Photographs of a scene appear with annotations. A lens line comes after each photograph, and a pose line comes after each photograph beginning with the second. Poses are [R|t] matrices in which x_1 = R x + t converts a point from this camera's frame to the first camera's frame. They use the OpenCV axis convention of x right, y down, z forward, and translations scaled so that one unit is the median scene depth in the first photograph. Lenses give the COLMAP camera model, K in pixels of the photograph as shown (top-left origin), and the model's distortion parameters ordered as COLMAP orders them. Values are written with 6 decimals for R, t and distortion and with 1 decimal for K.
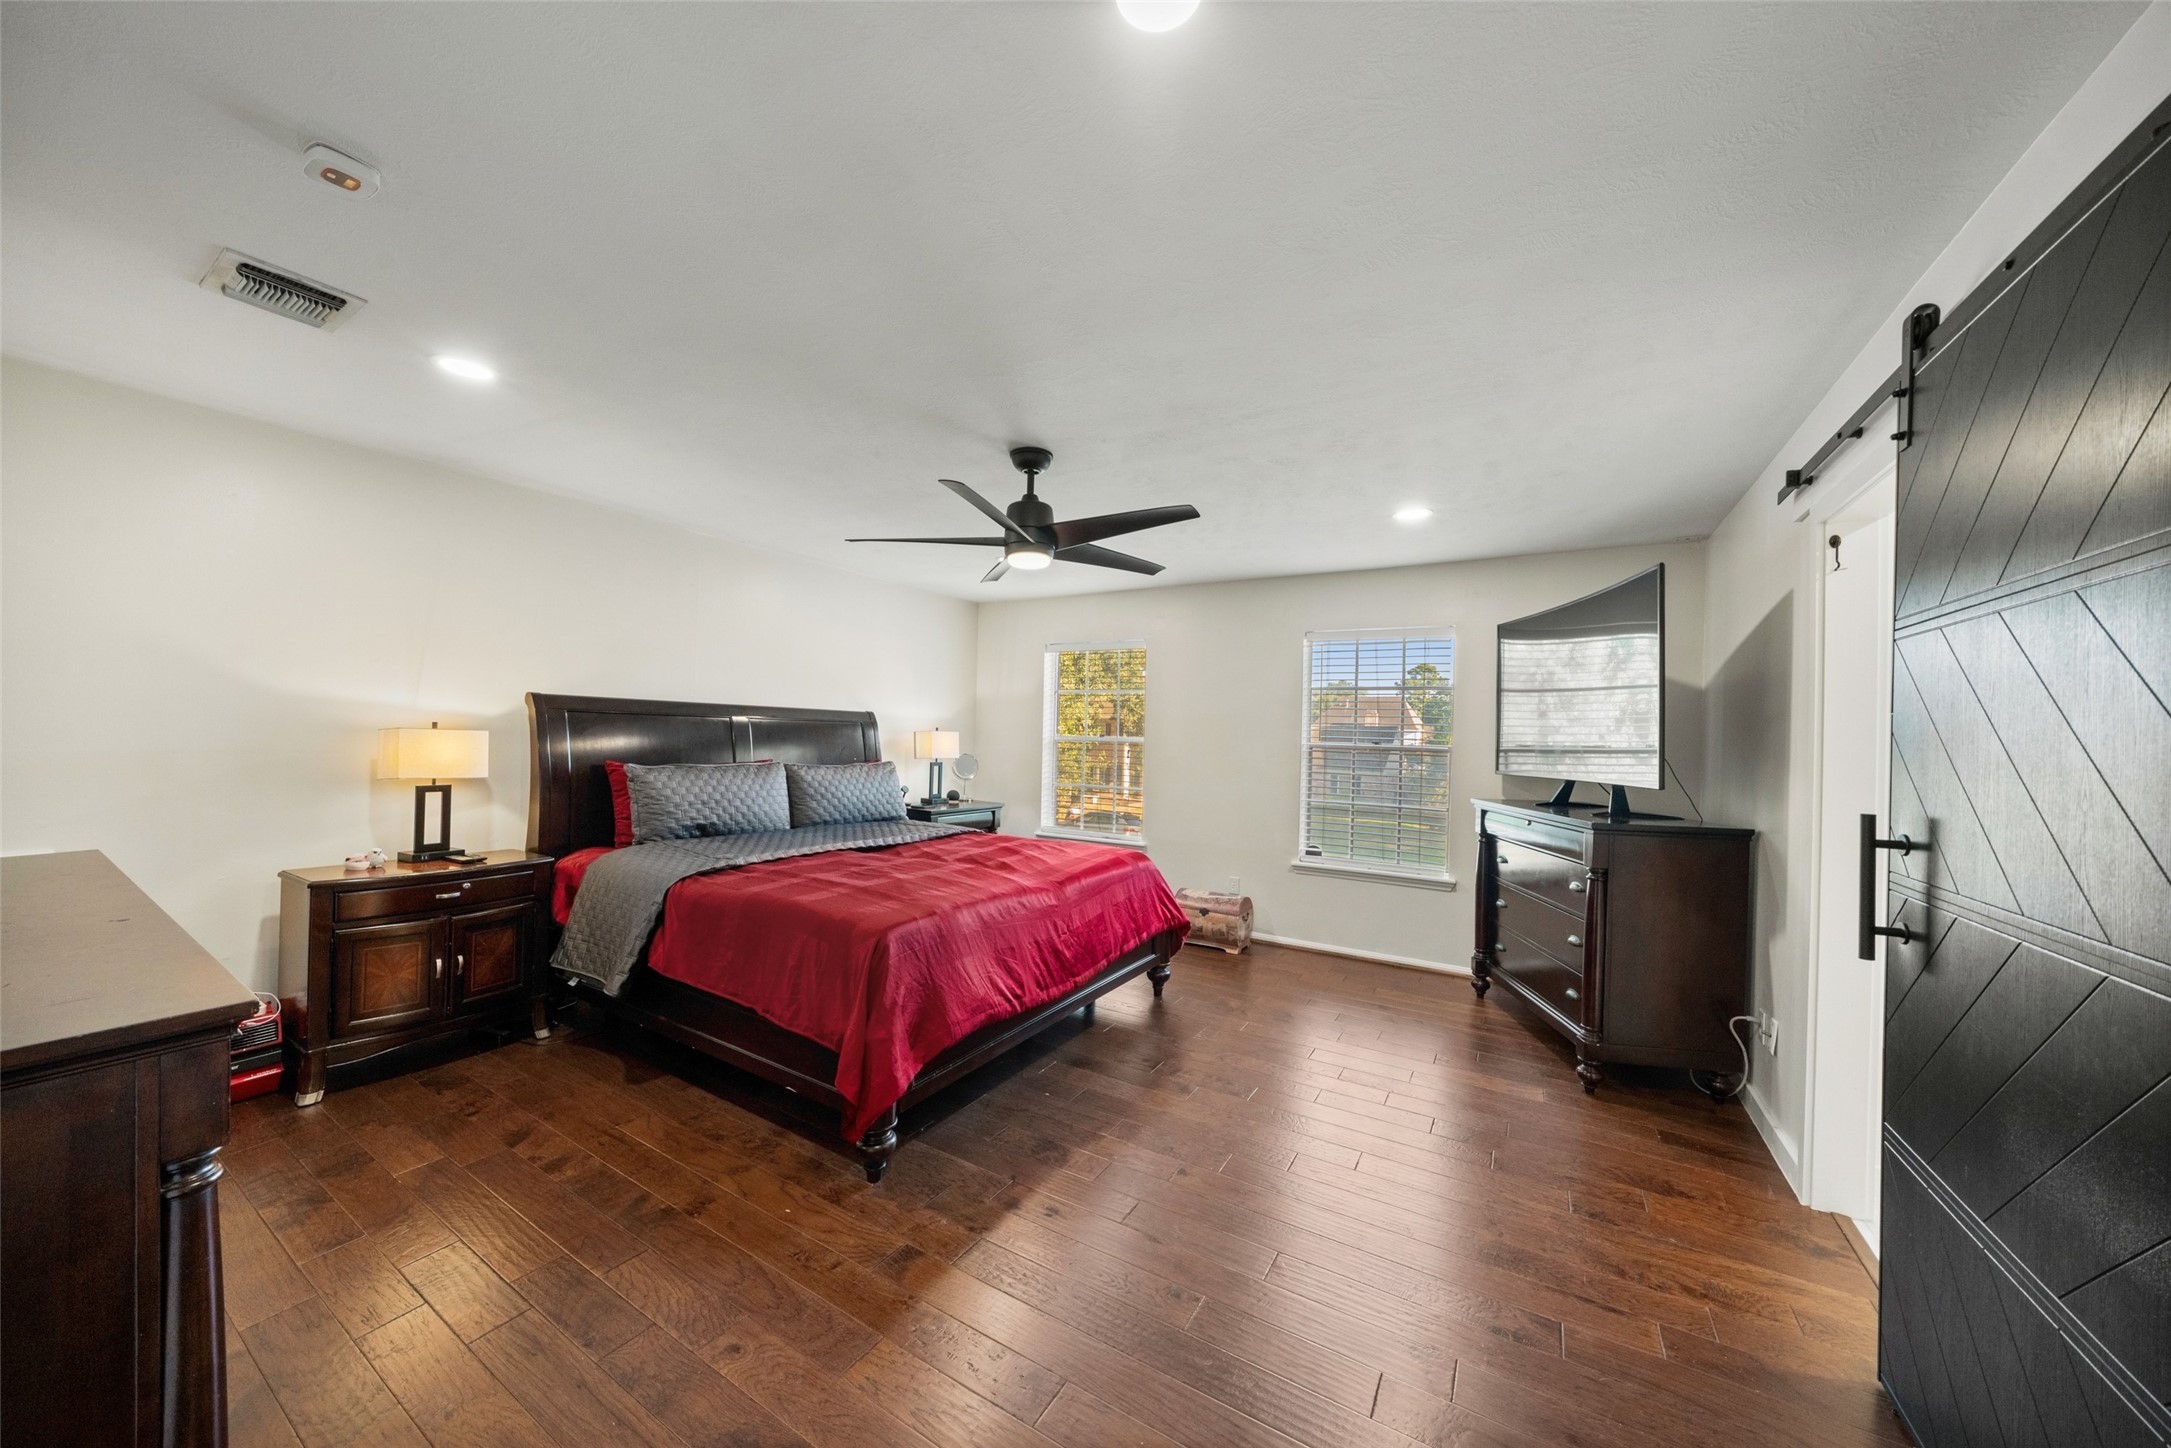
lens RADIAL K [[744.3, 0, 1066.7], [0, 744.3, 735.6], [0, 0, 1]] dist [-0.012504, 0.000056]
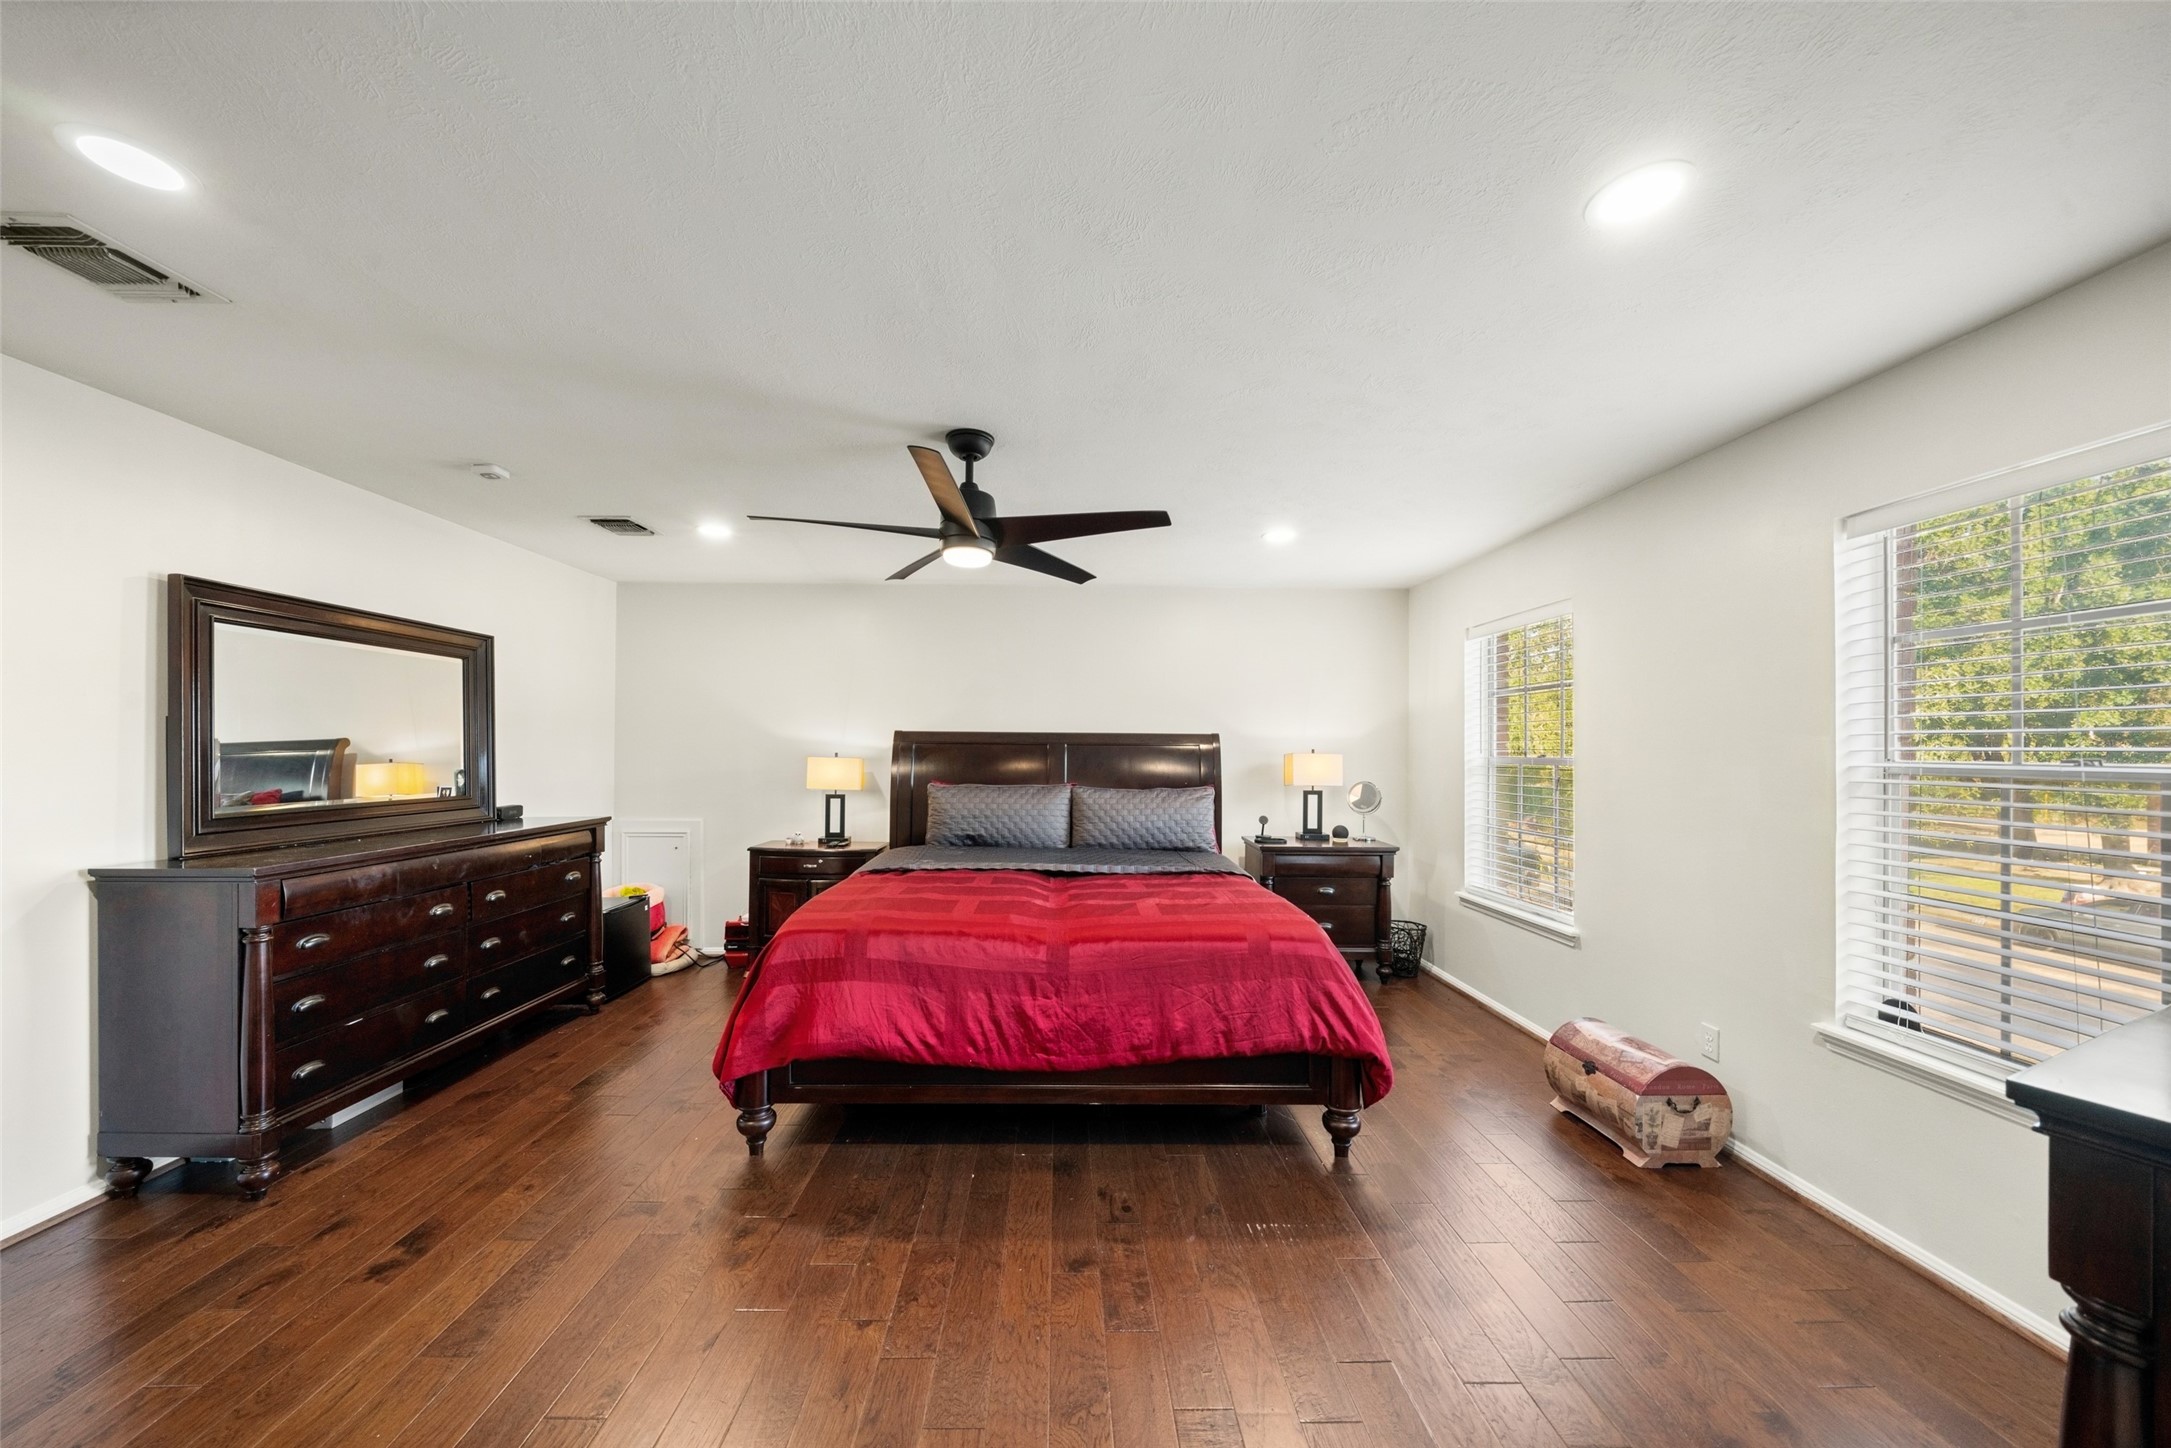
lens RADIAL K [[745.3, 0, 1078.3], [0, 745.3, 746.9], [0, 0, 1]] dist [-0.001542, 0.000023]
pose [[0.545343, -0.024143, -0.837865, 0.690785], [0.006620, 0.999678, -0.024497, 0.010110], [0.838187, 0.007812, 0.545327, 0.564789]]
